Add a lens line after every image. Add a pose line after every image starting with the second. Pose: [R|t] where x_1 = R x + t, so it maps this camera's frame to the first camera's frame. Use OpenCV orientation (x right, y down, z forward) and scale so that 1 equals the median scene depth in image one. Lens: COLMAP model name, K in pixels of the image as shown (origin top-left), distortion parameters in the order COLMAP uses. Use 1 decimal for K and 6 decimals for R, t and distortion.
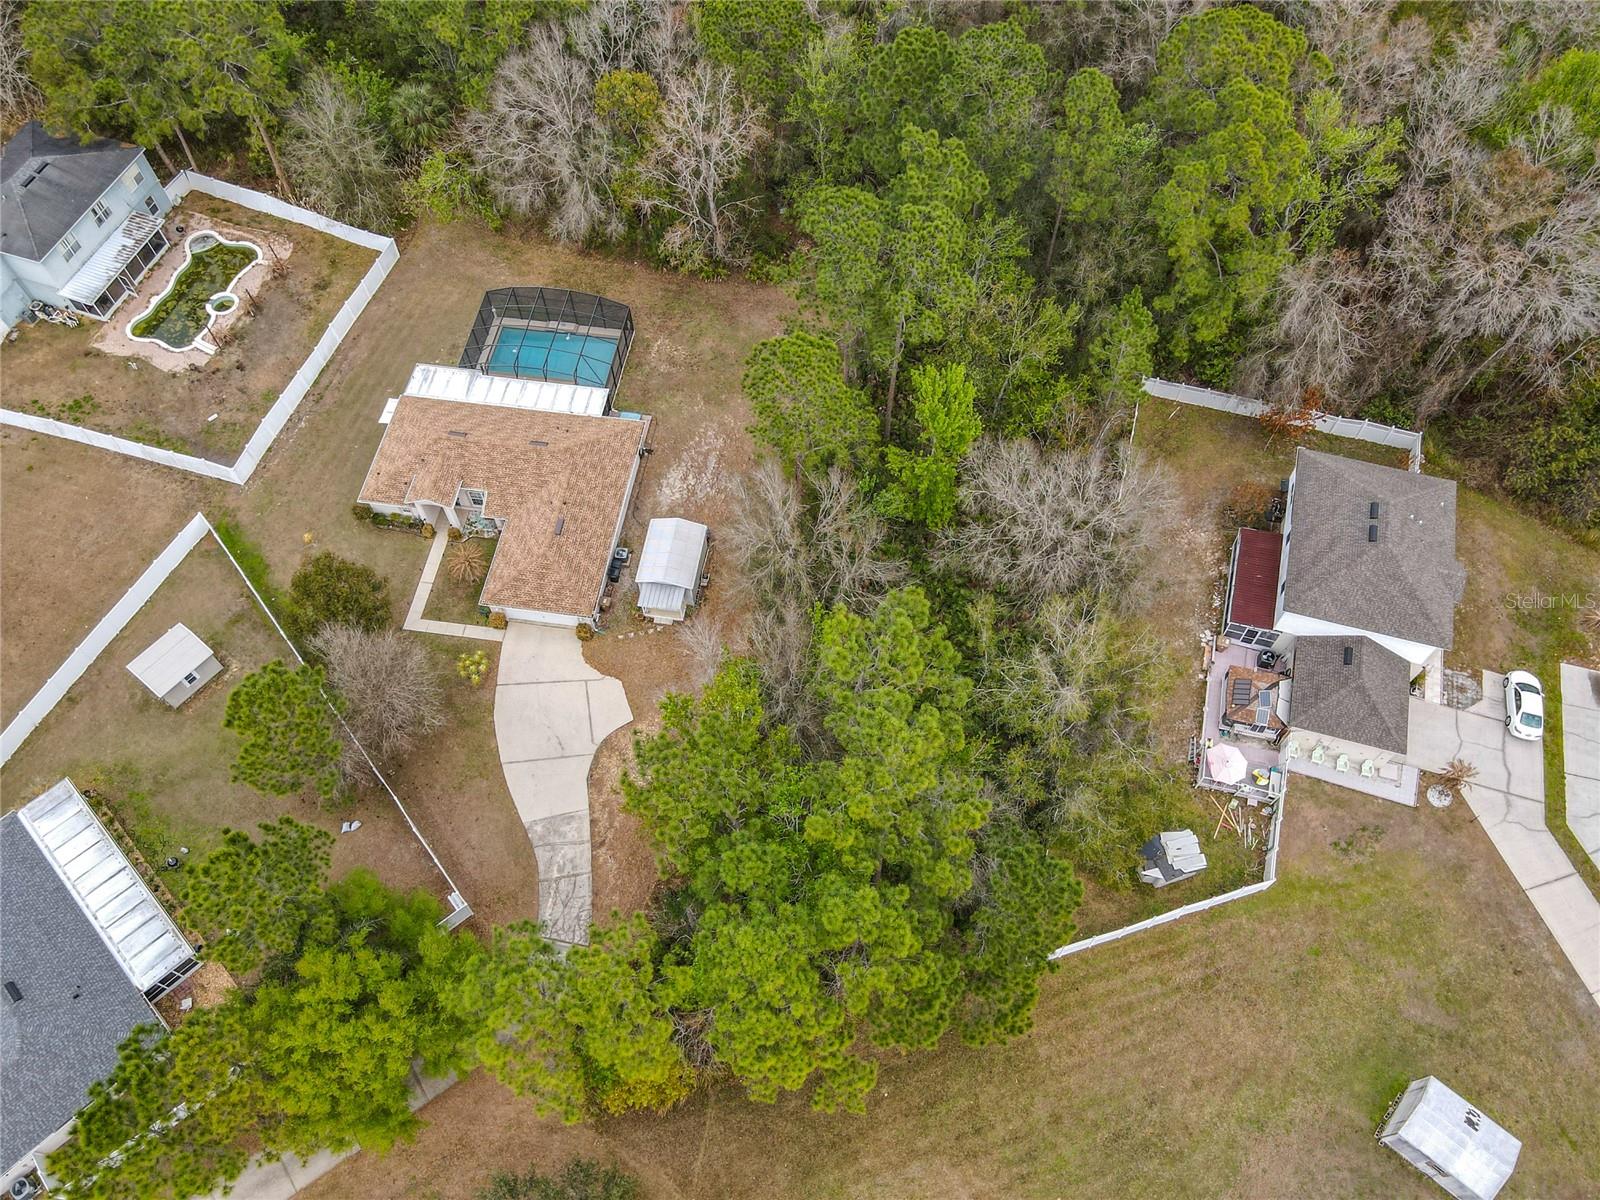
lens RADIAL K [[1189.4, 0, 802.1], [0, 1189.4, 603.5], [0, 0, 1]] dist [-0.005596, 0.024877]
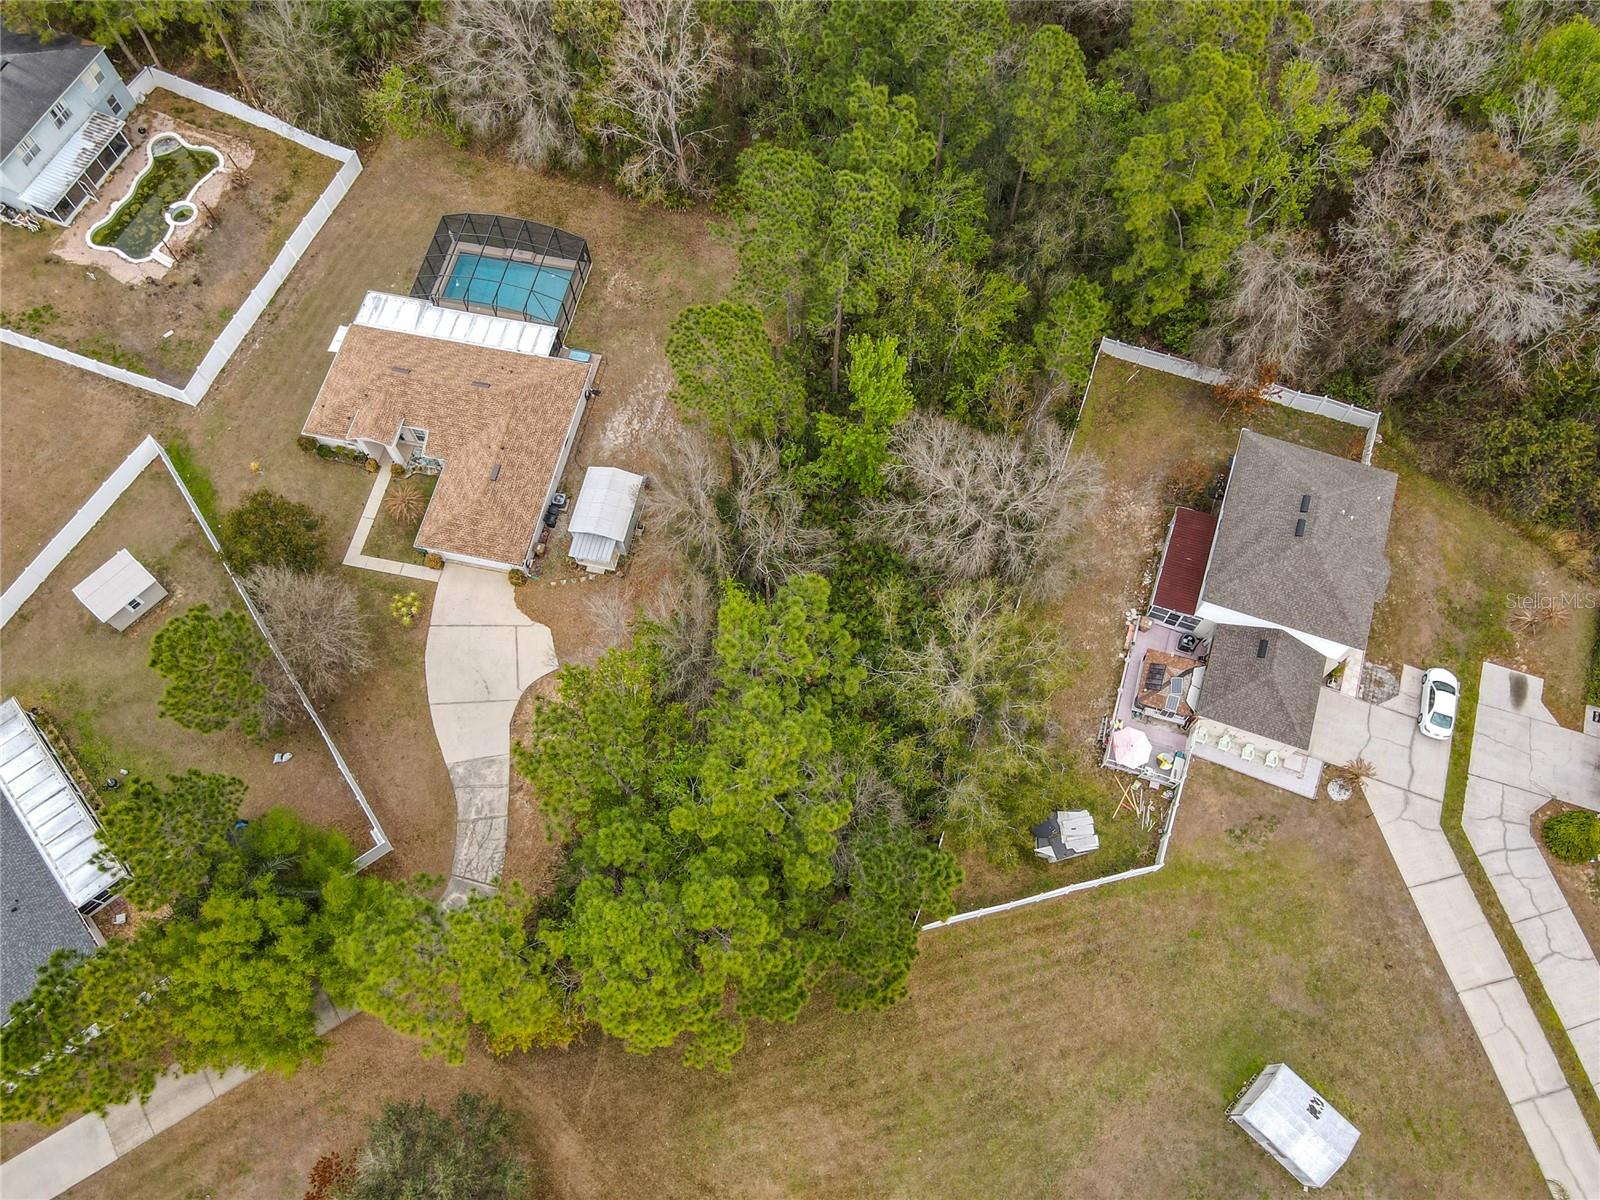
lens RADIAL K [[1189.4, 0, 802.4], [0, 1189.4, 604.4], [0, 0, 1]] dist [-0.005596, 0.024877]
pose [[0.998066, 0.055956, -0.027093, 0.092598], [-0.052566, 0.992224, 0.112819, -0.083567], [0.033195, -0.111177, 0.993246, -0.007576]]
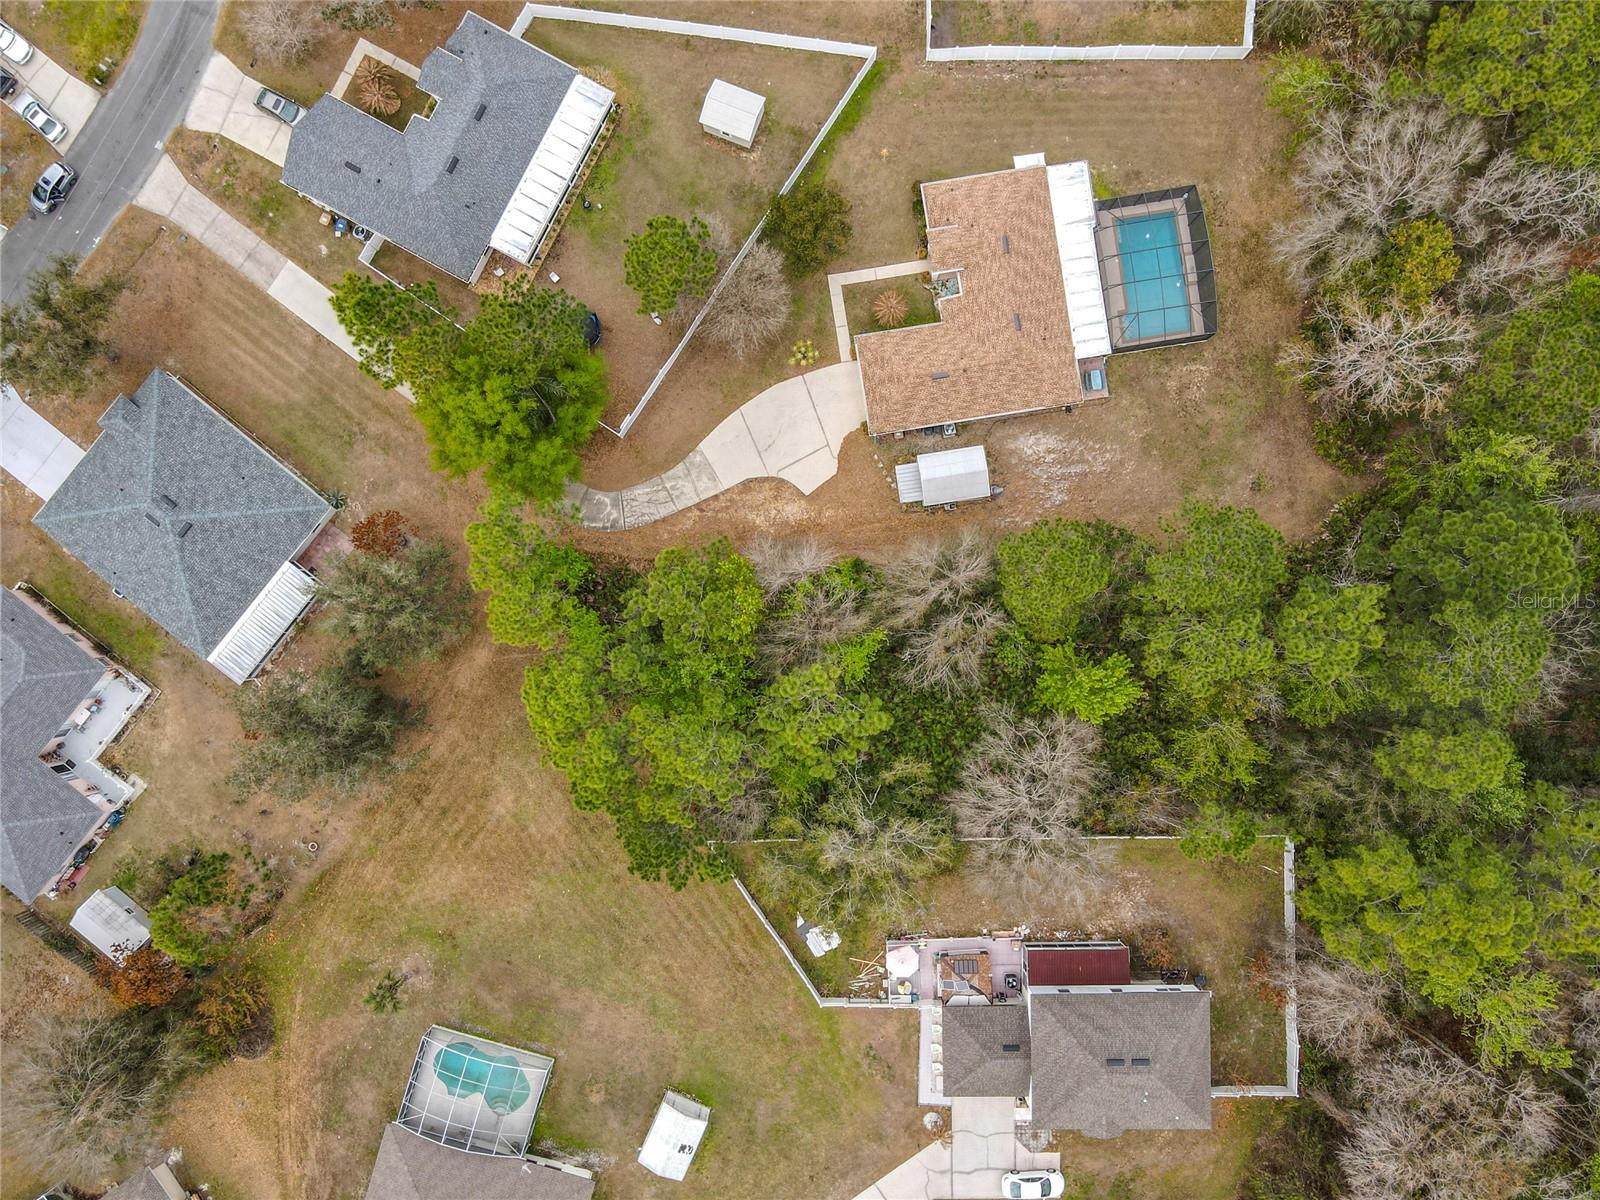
lens RADIAL K [[1189.4, 0, 801.7], [0, 1189.4, 615.4], [0, 0, 1]] dist [-0.005596, 0.024877]
pose [[0.294590, 0.955519, 0.014116, -0.042385], [-0.818157, 0.244552, 0.520398, -0.504319], [0.493798, -0.164853, 0.853807, -0.068418]]
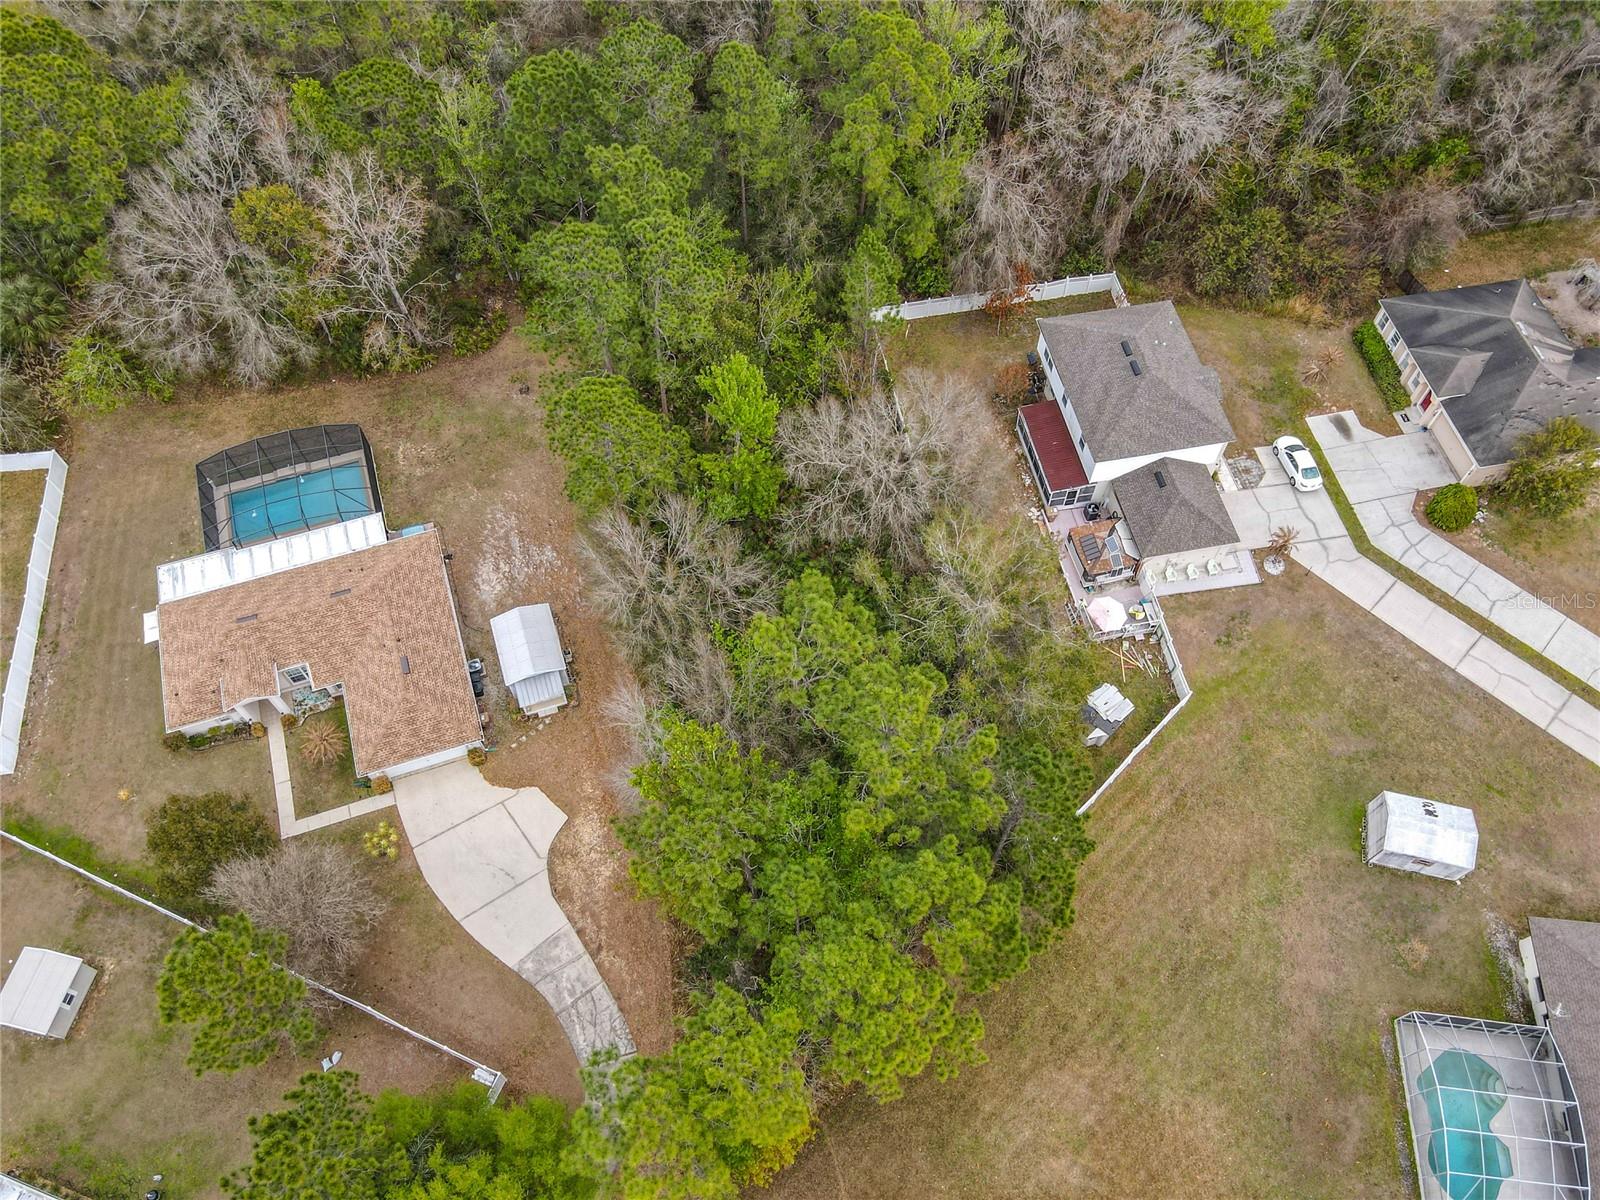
lens RADIAL K [[1189.4, 0, 802.3], [0, 1189.4, 603.1], [0, 0, 1]] dist [-0.005596, 0.024877]
pose [[0.888691, -0.393028, 0.236130, -0.132130], [0.394023, 0.917997, 0.045036, -0.029475], [-0.234467, 0.053017, 0.970677, 0.020612]]
